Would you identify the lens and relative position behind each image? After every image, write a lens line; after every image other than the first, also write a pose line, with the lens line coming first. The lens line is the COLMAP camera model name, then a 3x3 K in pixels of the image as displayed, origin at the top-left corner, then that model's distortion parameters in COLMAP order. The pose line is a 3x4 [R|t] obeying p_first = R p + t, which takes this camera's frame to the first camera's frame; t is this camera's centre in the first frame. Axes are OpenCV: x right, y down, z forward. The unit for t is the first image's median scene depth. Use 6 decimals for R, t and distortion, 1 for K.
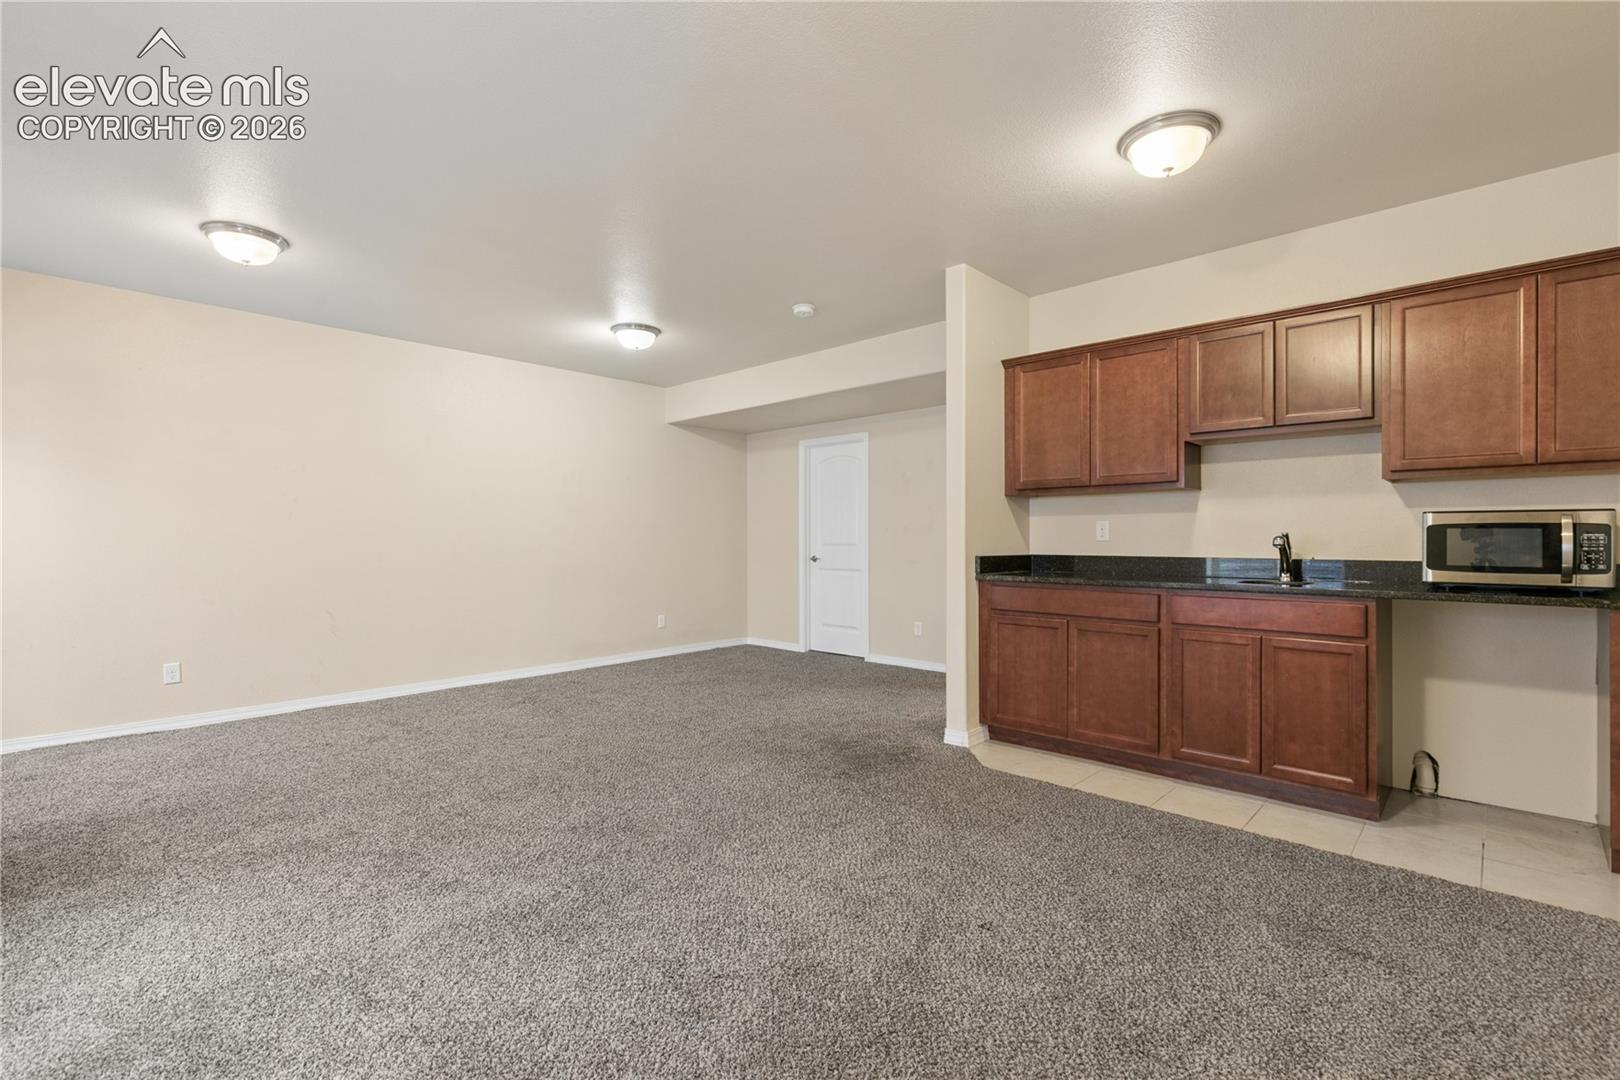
lens RADIAL K [[726.8, 0, 808.6], [0, 726.8, 536.2], [0, 0, 1]] dist [0.005830, -0.000552]
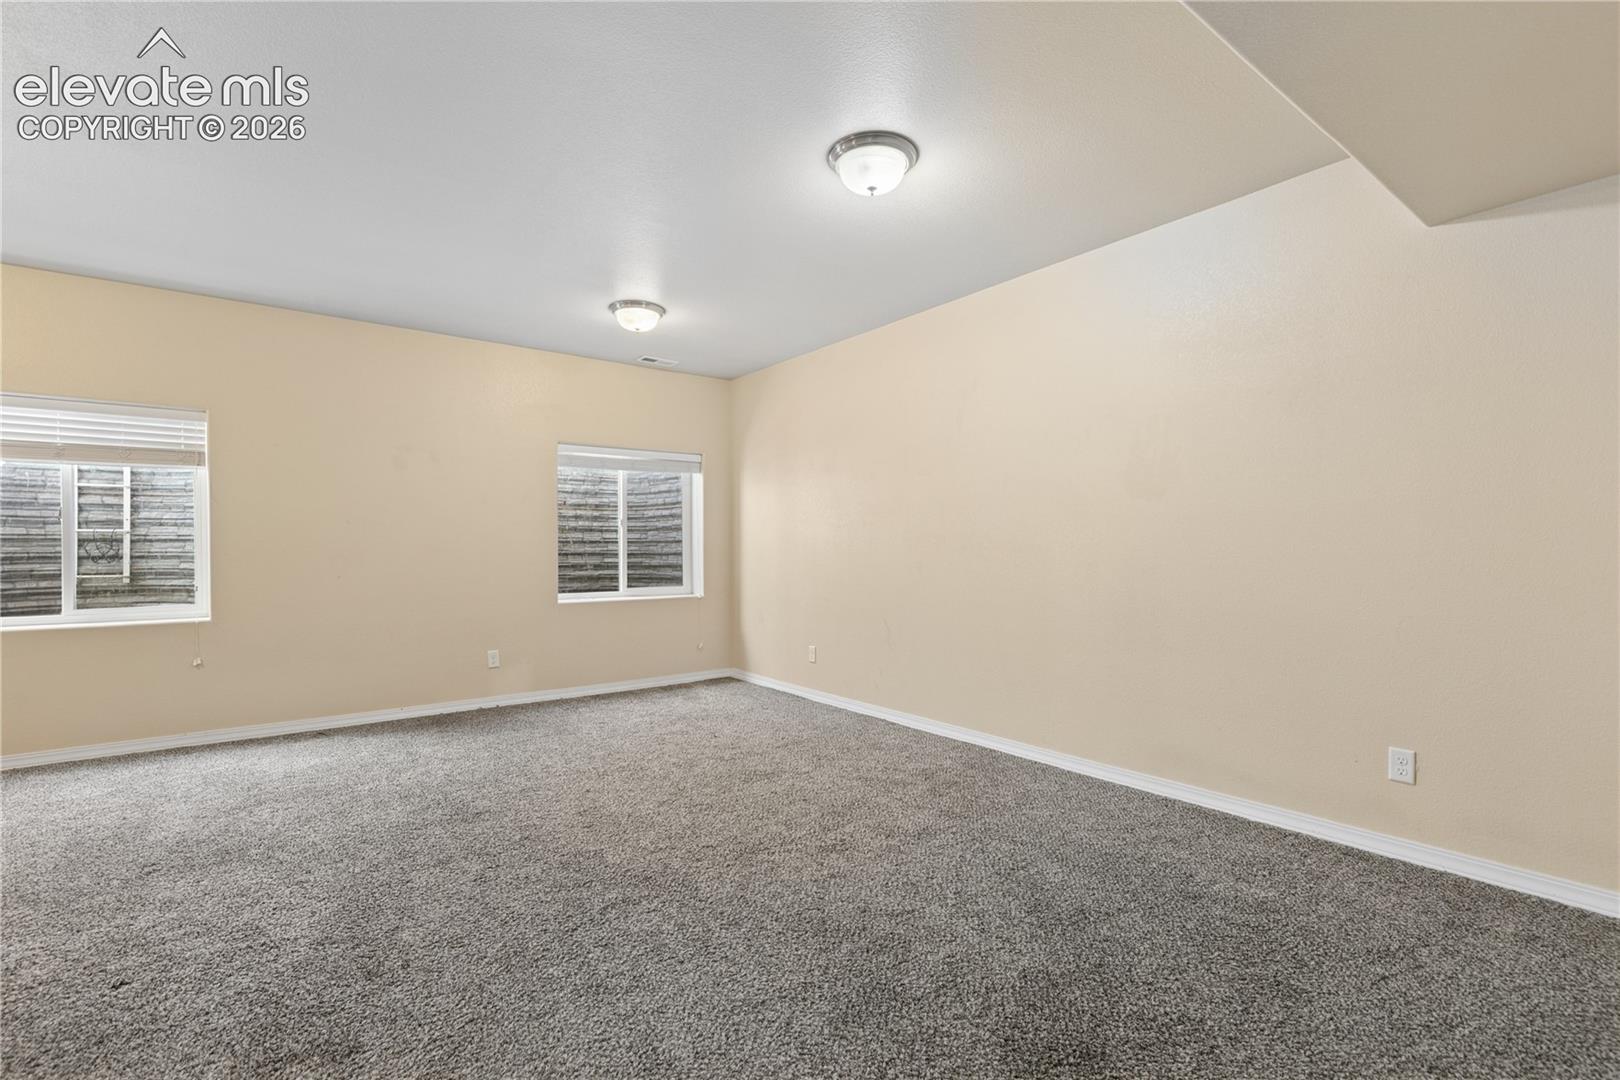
lens RADIAL K [[726.8, 0, 810.4], [0, 726.8, 550.9], [0, 0, 1]] dist [0.005830, -0.000552]
pose [[-0.158186, 0.007038, -0.987384, 0.438102], [0.001077, 0.999975, 0.006955, 0.005948], [0.987409, 0.000036, -0.158189, 1.547327]]
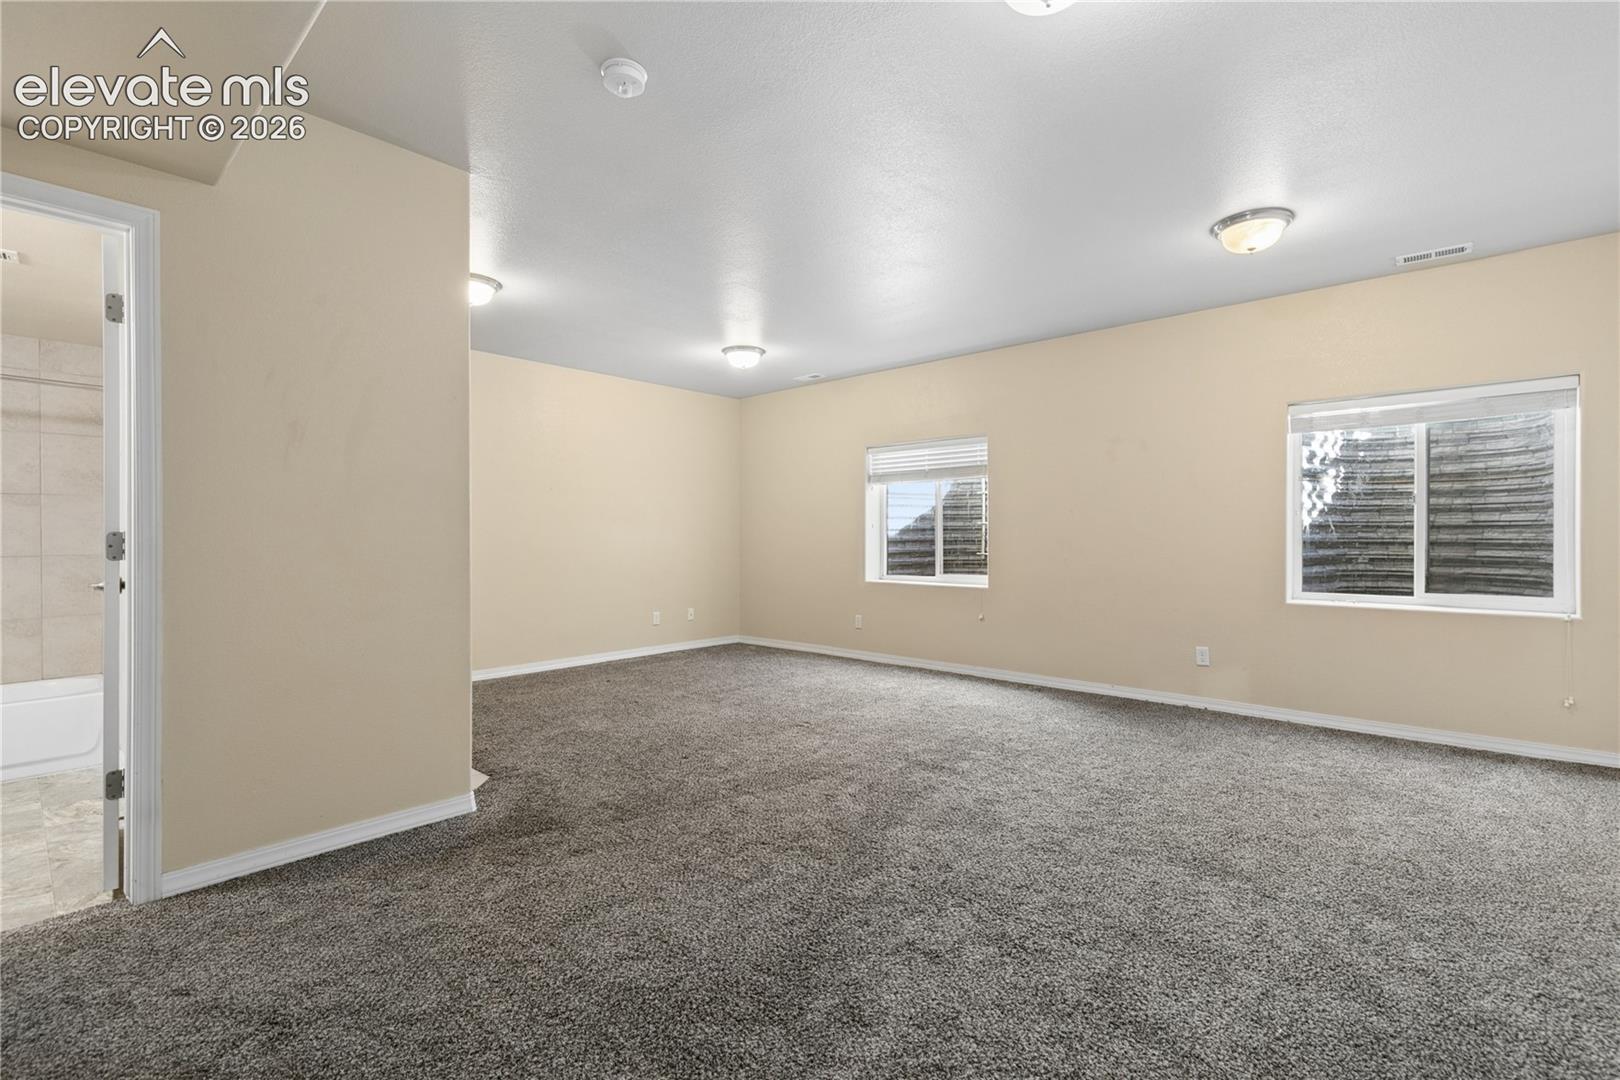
lens RADIAL K [[726.8, 0, 817.3], [0, 726.8, 535.9], [0, 0, 1]] dist [0.005830, -0.000552]
pose [[-0.999403, 0.002241, -0.034474, -0.168668], [0.002194, 0.999997, 0.001388, 0.008073], [0.034477, 0.001312, -0.999405, 2.015648]]
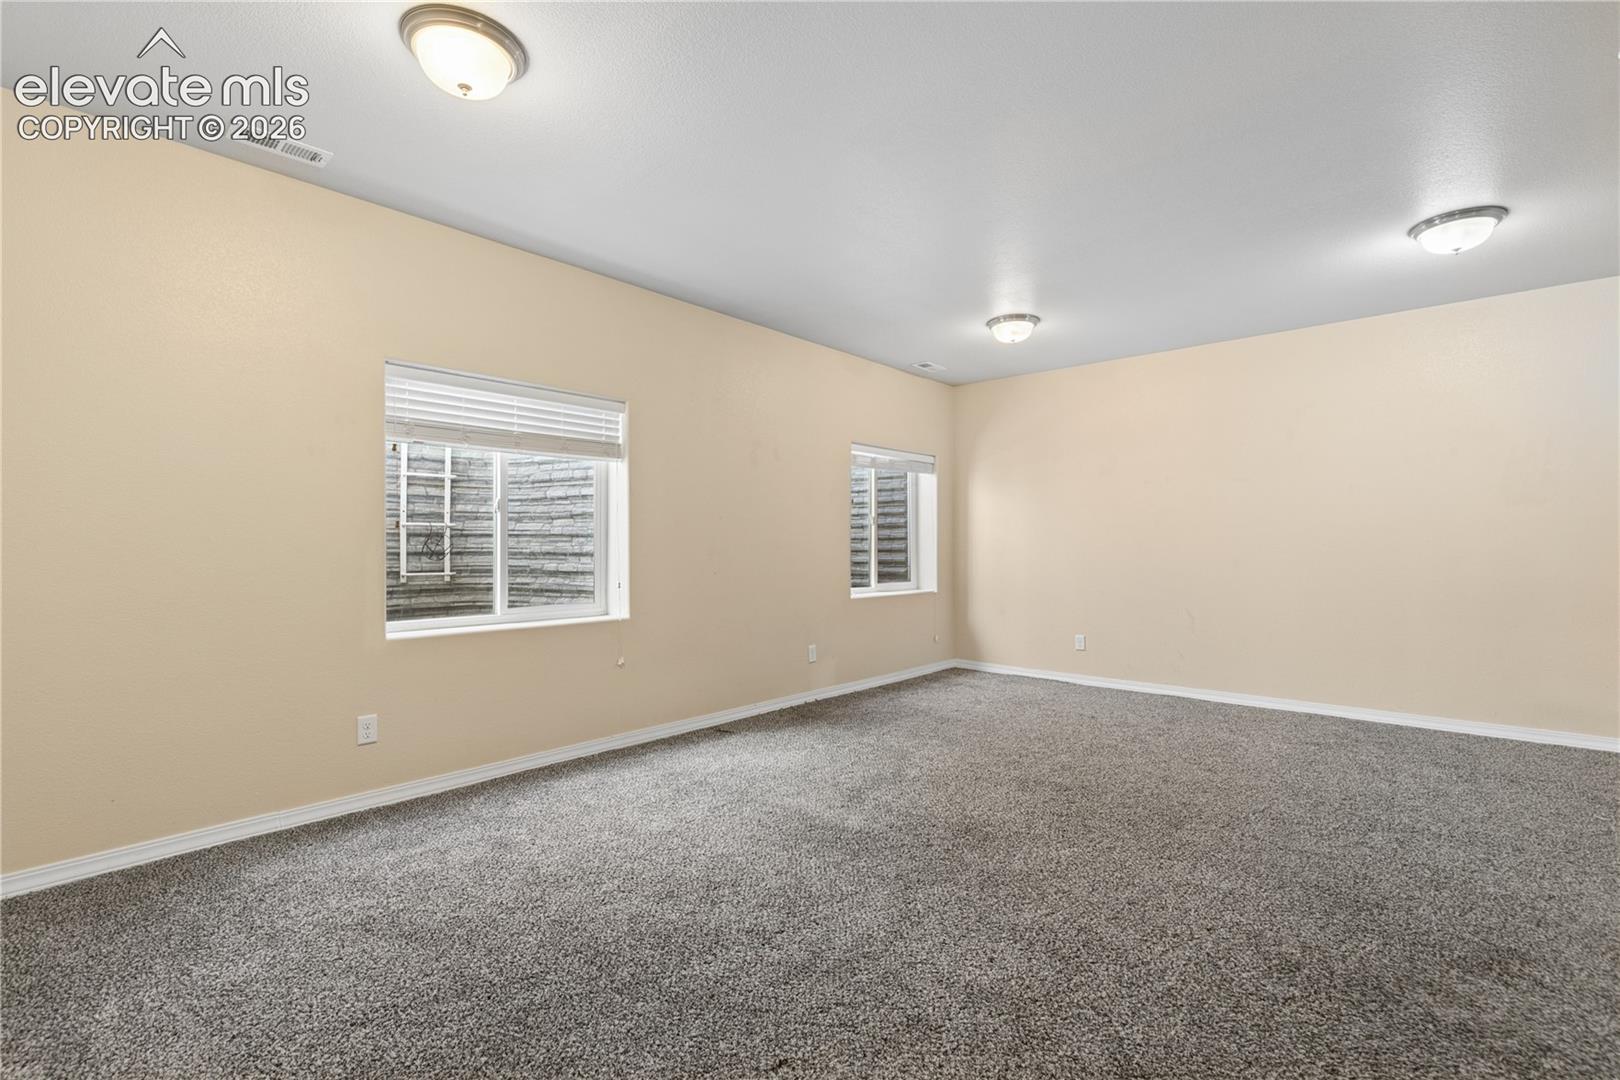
lens RADIAL K [[726.8, 0, 814.1], [0, 726.8, 545.4], [0, 0, 1]] dist [0.005830, -0.000552]
pose [[0.033700, 0.001367, -0.999431, 0.581203], [-0.001306, 0.999998, 0.001323, 0.009831], [0.999431, 0.001261, 0.033702, 0.610277]]
